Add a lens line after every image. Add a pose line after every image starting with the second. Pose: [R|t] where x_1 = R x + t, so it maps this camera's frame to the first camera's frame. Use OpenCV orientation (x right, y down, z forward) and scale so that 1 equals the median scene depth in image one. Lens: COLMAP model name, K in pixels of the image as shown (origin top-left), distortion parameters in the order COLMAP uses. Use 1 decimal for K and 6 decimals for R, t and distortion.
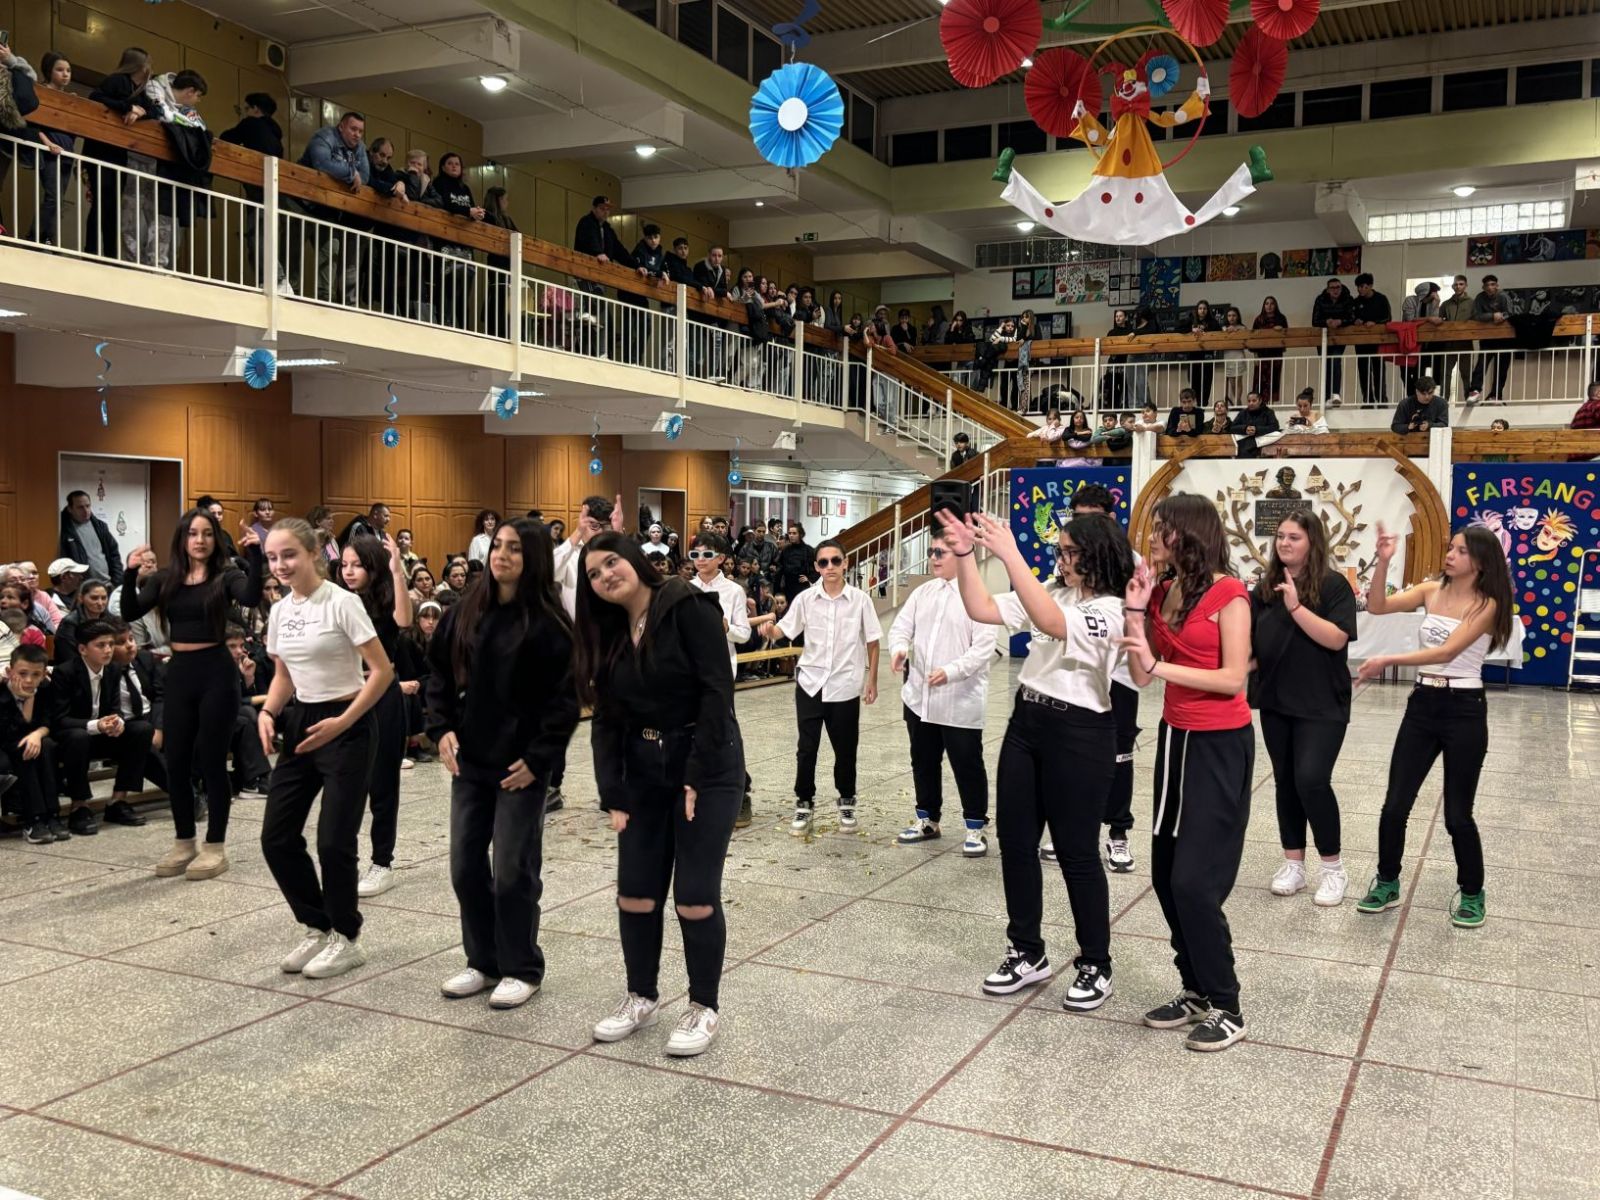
lens RADIAL K [[1480.7, 0, 804.0], [0, 1480.7, 598.1], [0, 0, 1]] dist [0.019468, 0.000000]
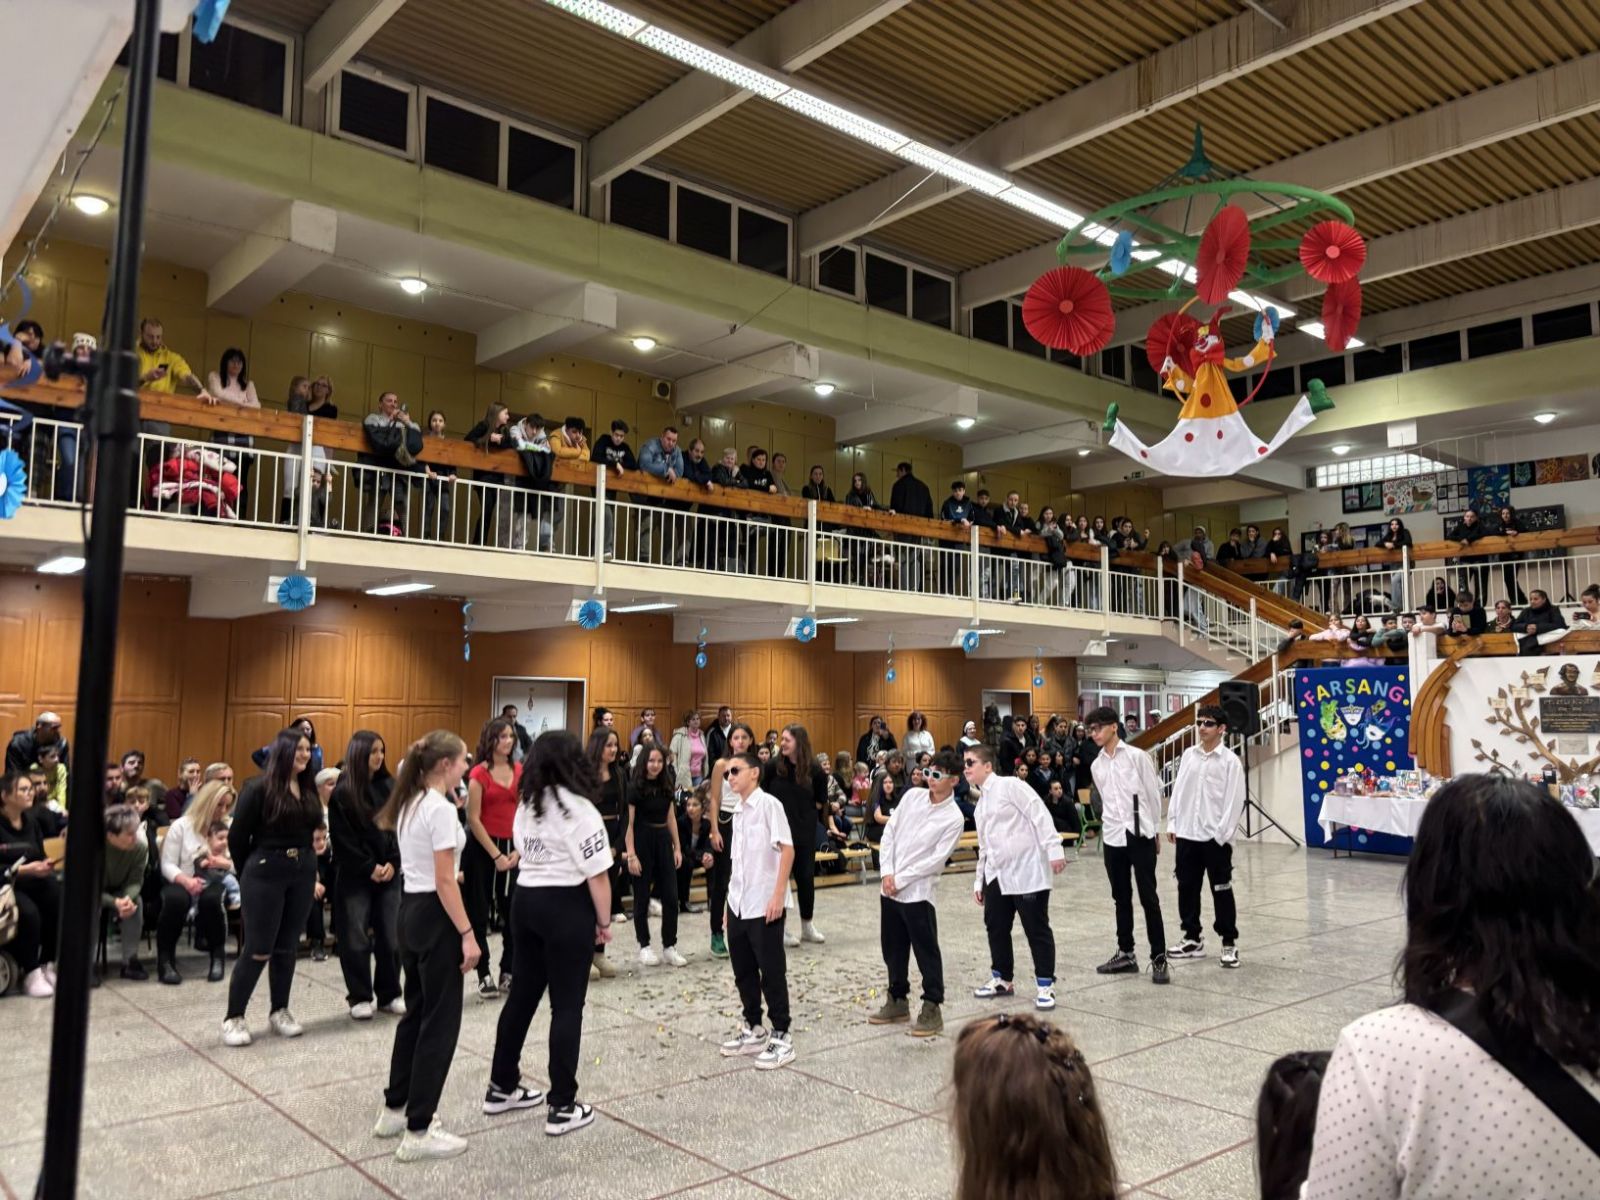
lens RADIAL K [[1211.8, 0, 788.1], [0, 1211.8, 590.7], [0, 0, 1]] dist [0.042332, -0.045185]
pose [[0.918153, -0.047723, -0.393342, 0.172176], [-0.012280, 0.988816, -0.148634, -0.007866], [0.396036, 0.141300, 0.907298, 0.033465]]
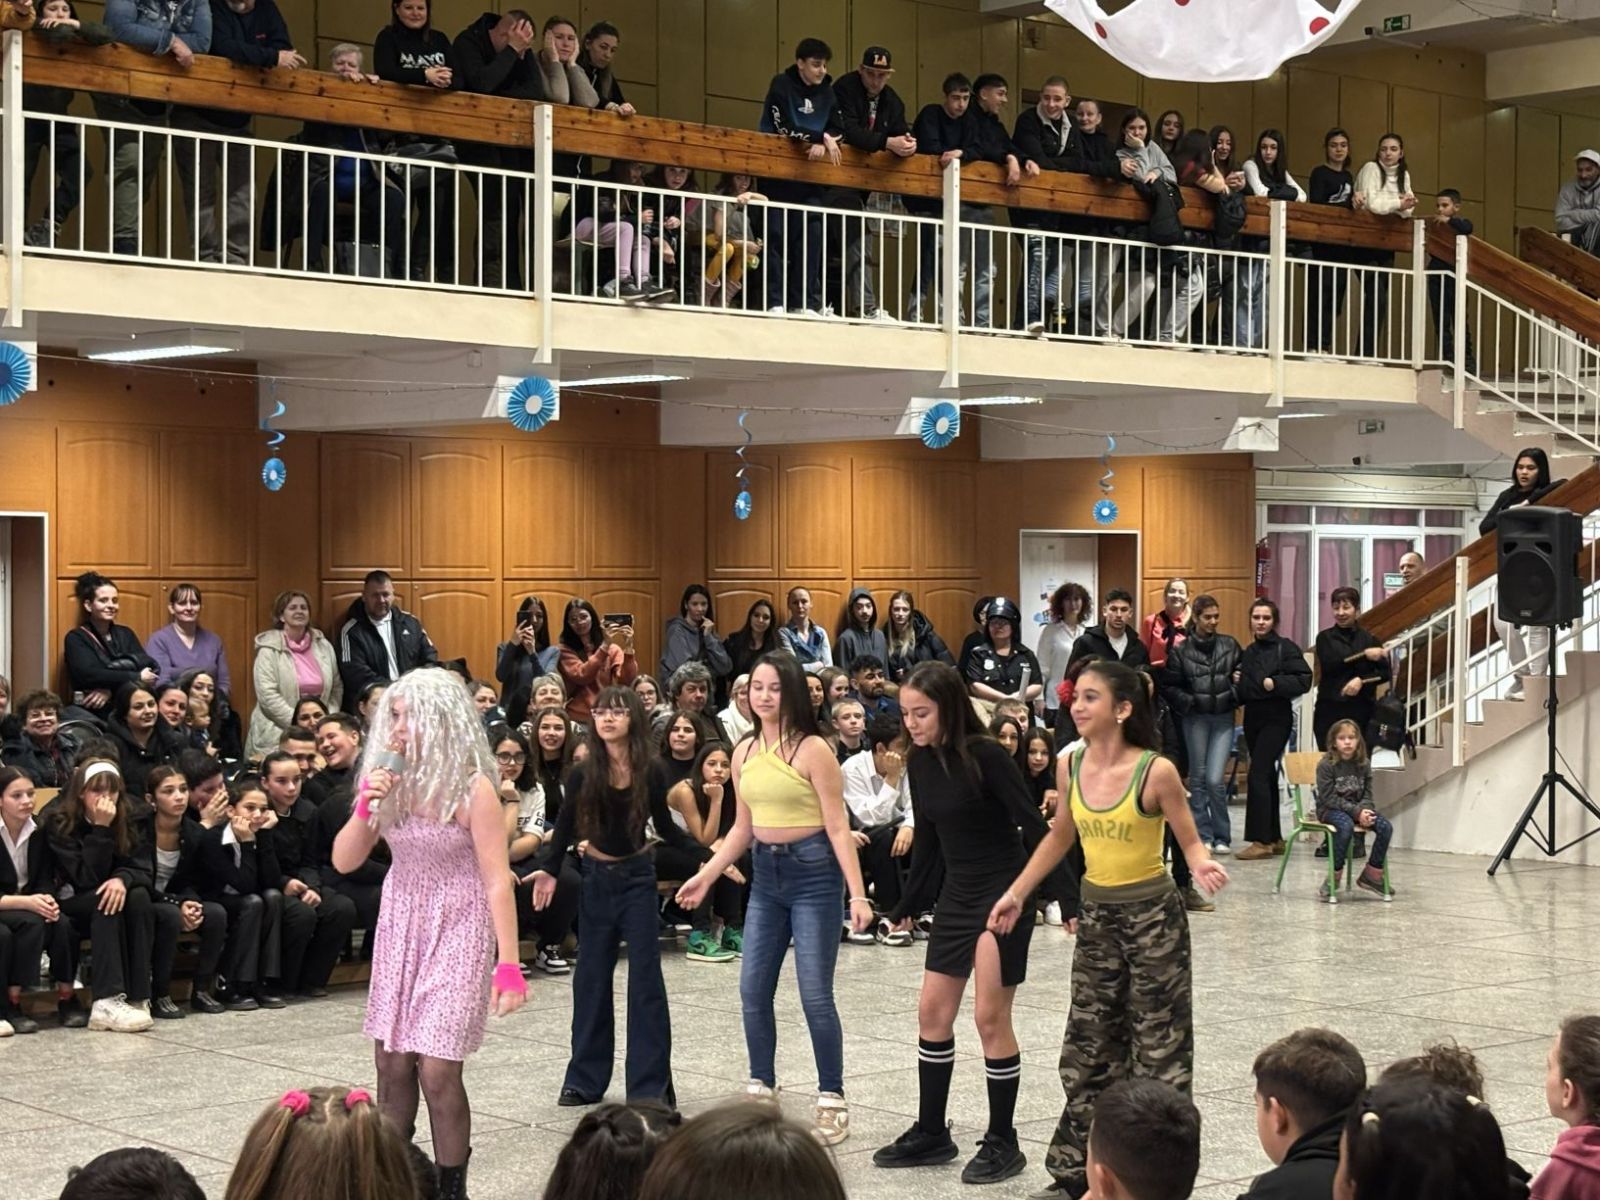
lens RADIAL K [[2952.2, 0, 809.6], [0, 2952.2, 609.4], [0, 0, 1]] dist [0.158041, 0.000000]
pose [[0.918683, -0.007787, -0.394919, 0.300867], [-0.007307, 0.999300, -0.036701, -0.009531], [0.394928, 0.036602, 0.917983, -0.000262]]
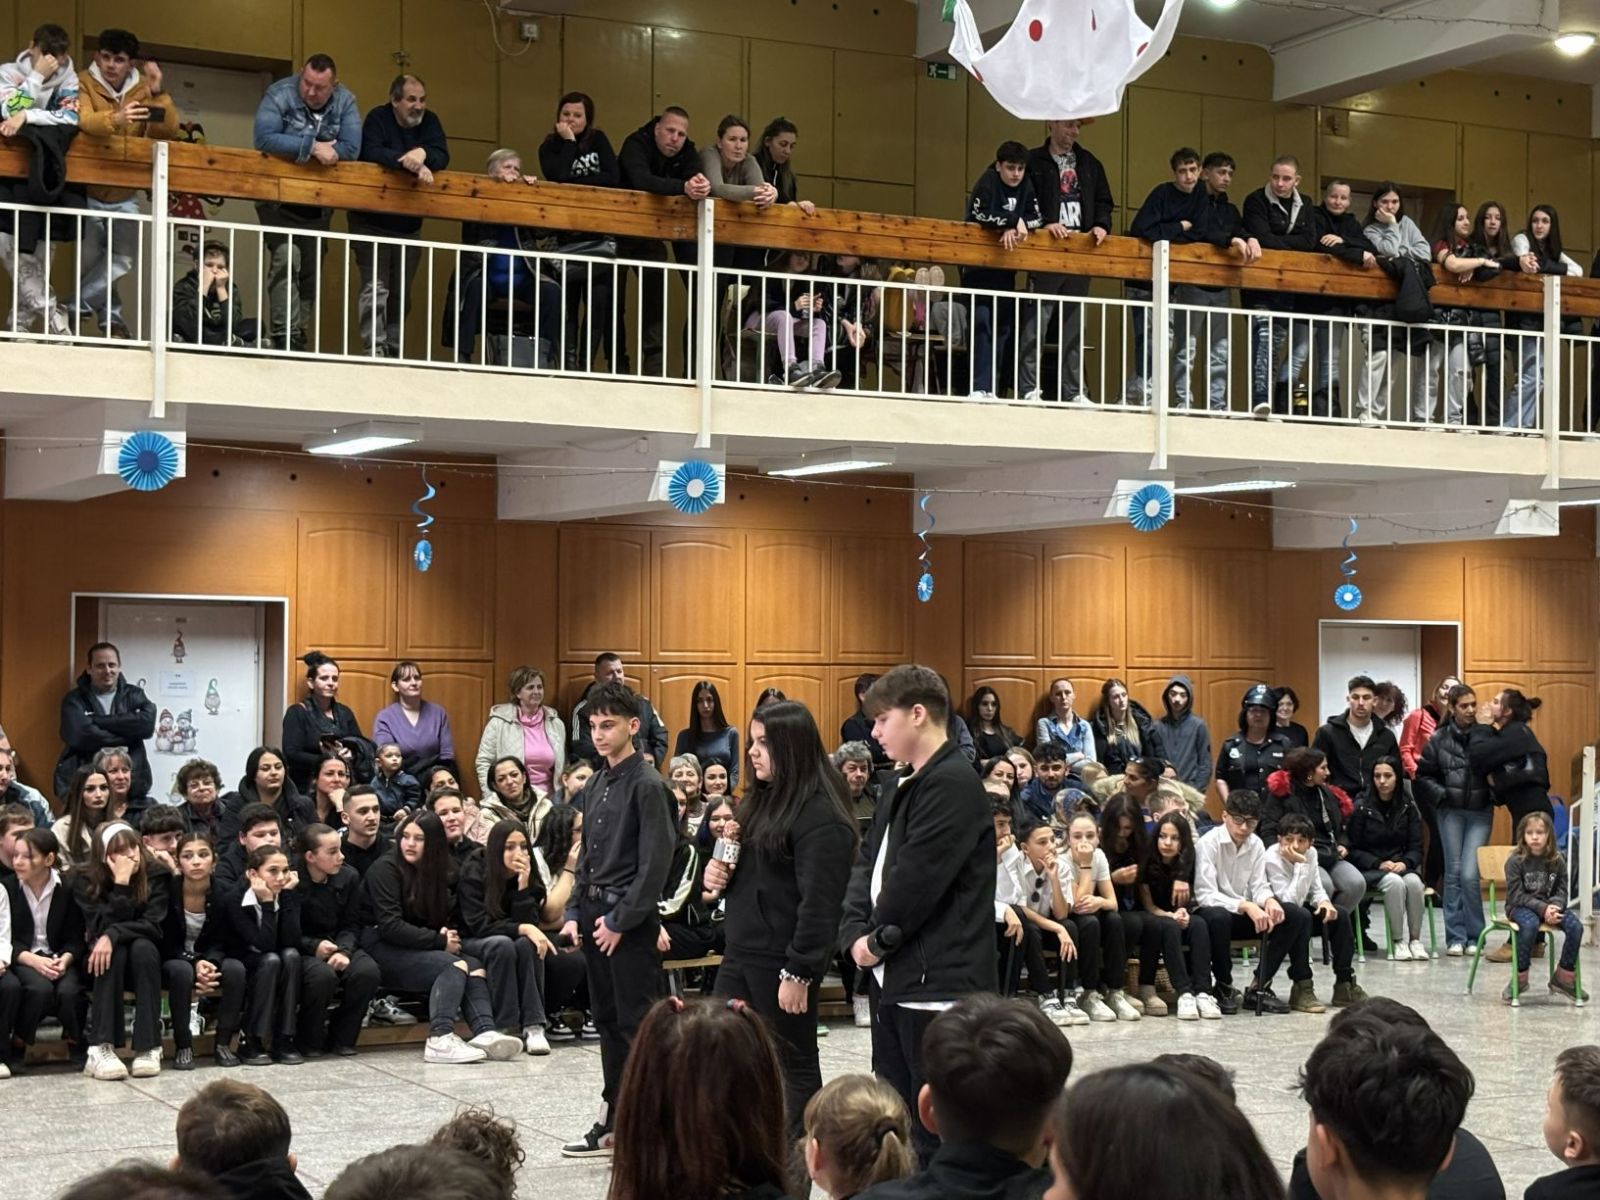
lens RADIAL K [[2769.1, 0, 767.0], [0, 2769.1, 588.1], [0, 0, 1]] dist [0.150805, 0.000000]
pose [[0.791004, -0.029289, -0.611110, 0.425542], [-0.024926, 0.996481, -0.080022, -0.003943], [0.611303, 0.078530, 0.787490, 0.136786]]
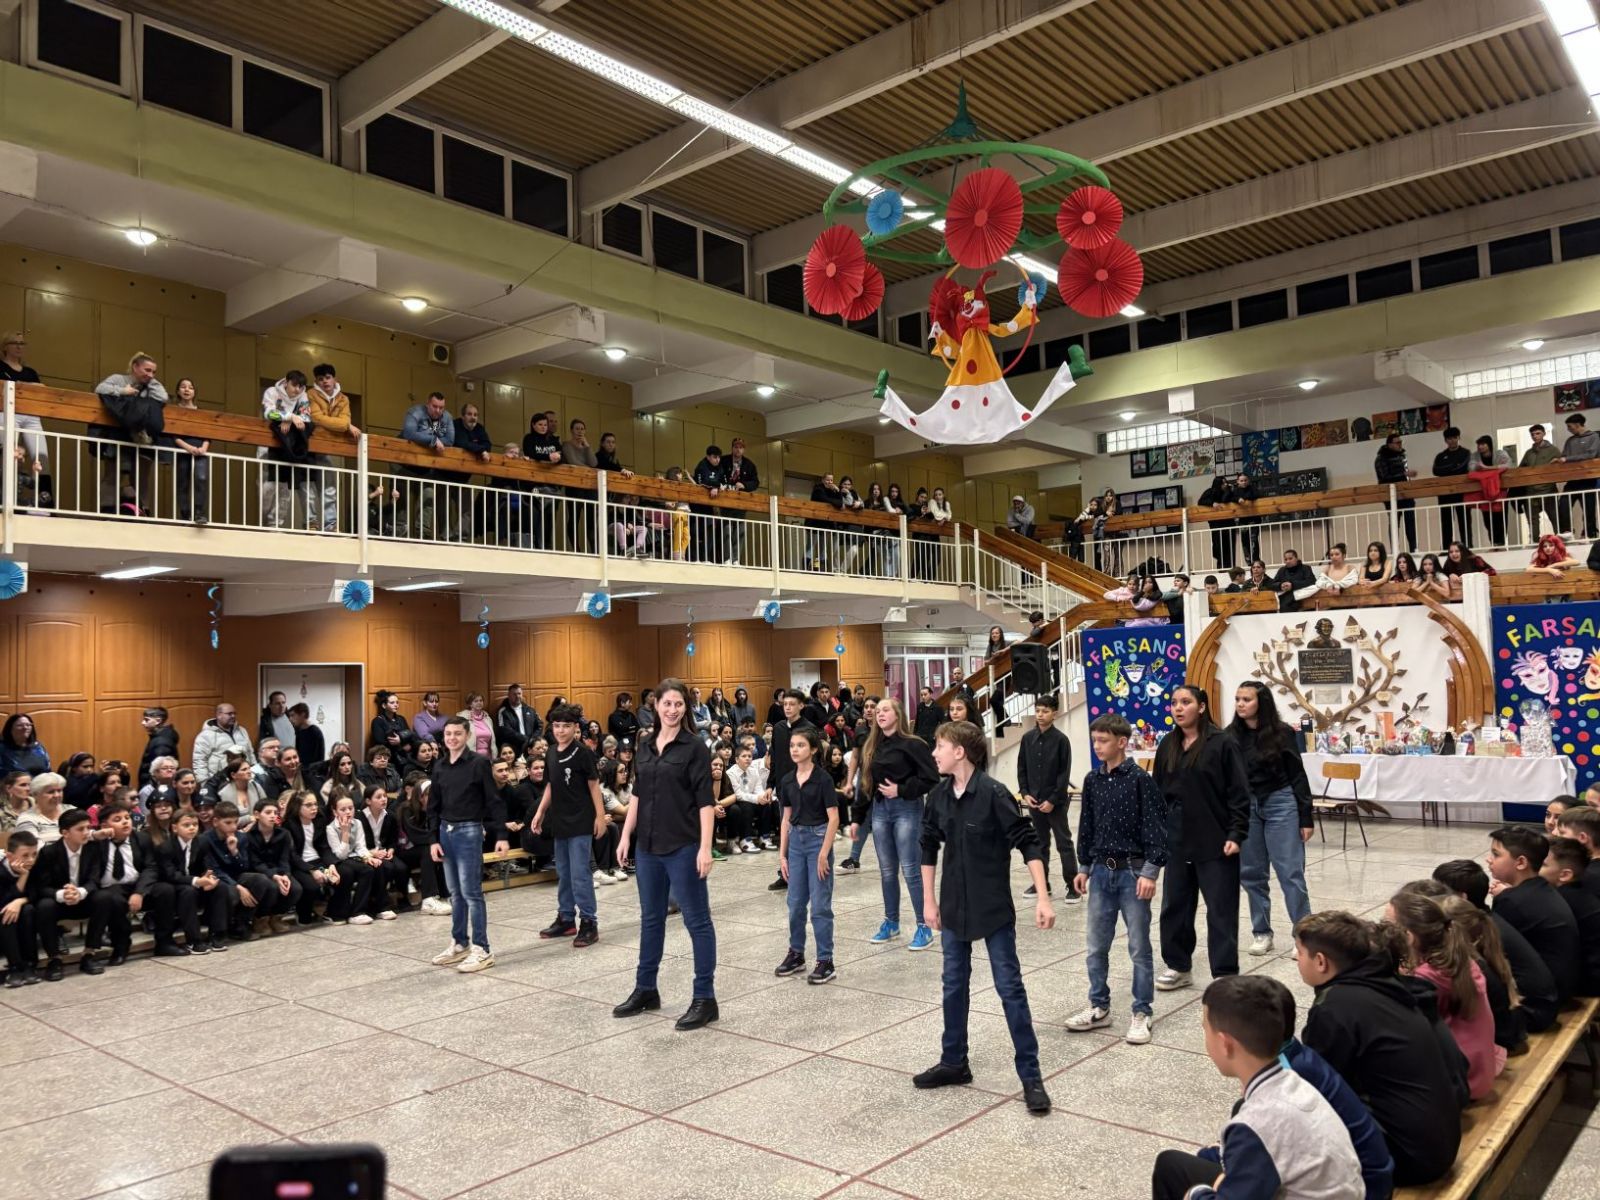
lens RADIAL K [[1211.8, 0, 790.8], [0, 1211.8, 609.0], [0, 0, 1]] dist [0.042332, -0.045185]
pose [[0.962863, -0.056452, -0.264022, 0.193104], [0.028739, 0.993771, -0.107674, -0.012343], [0.268456, 0.096088, 0.958488, 0.061322]]
